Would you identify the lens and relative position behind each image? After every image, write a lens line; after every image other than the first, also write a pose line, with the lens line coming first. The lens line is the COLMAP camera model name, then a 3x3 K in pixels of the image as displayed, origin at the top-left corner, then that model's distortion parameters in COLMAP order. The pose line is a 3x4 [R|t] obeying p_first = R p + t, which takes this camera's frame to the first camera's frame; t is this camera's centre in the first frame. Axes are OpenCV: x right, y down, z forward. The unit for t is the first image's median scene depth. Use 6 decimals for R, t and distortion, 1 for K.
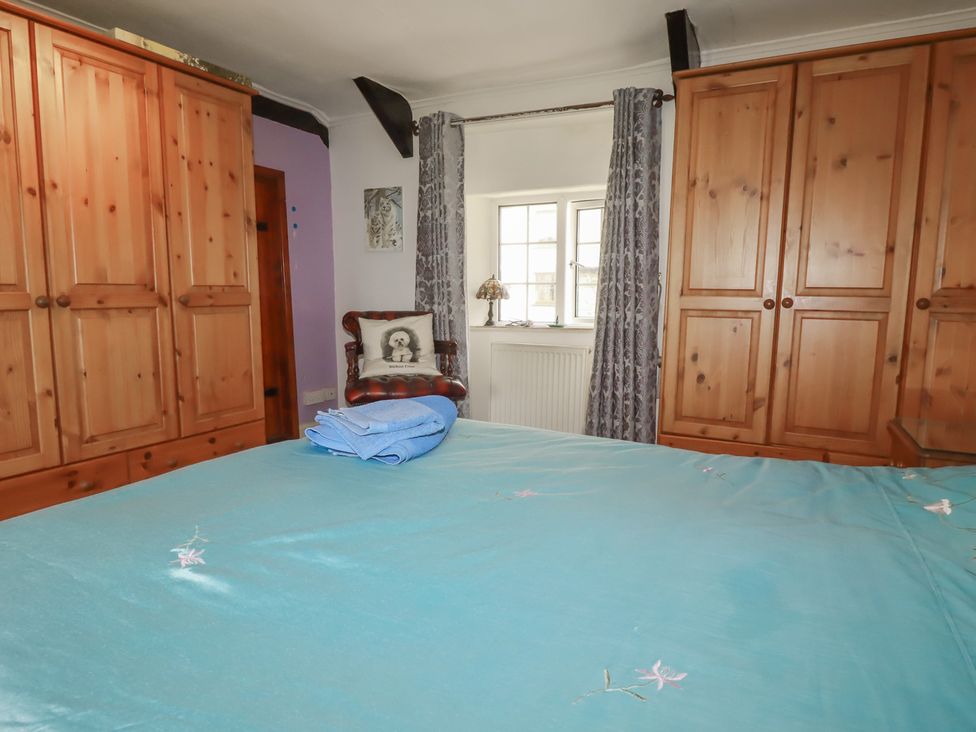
lens RADIAL K [[533.3, 0, 489.2], [0, 533.3, 361.0], [0, 0, 1]] dist [0.002298, -0.015221]
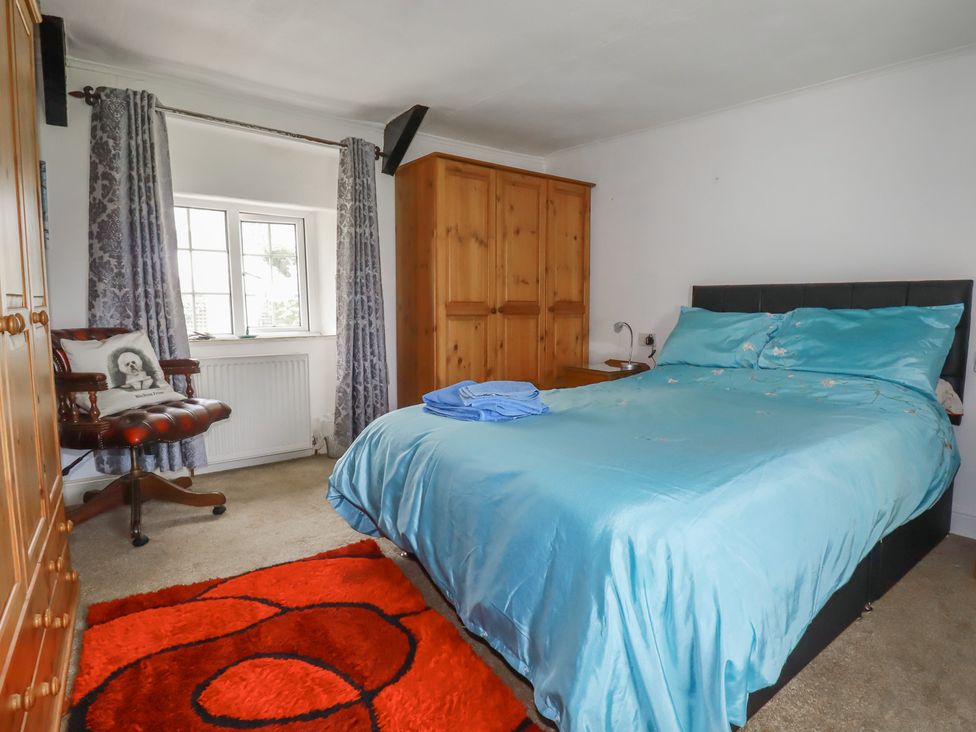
lens RADIAL K [[533.3, 0, 489.2], [0, 533.3, 361.0], [0, 0, 1]] dist [0.002298, -0.015221]
pose [[0.470734, -0.095749, 0.877064, -0.689546], [0.110290, 0.992682, 0.049177, -0.025448], [-0.875355, 0.073582, 0.477849, 0.168744]]
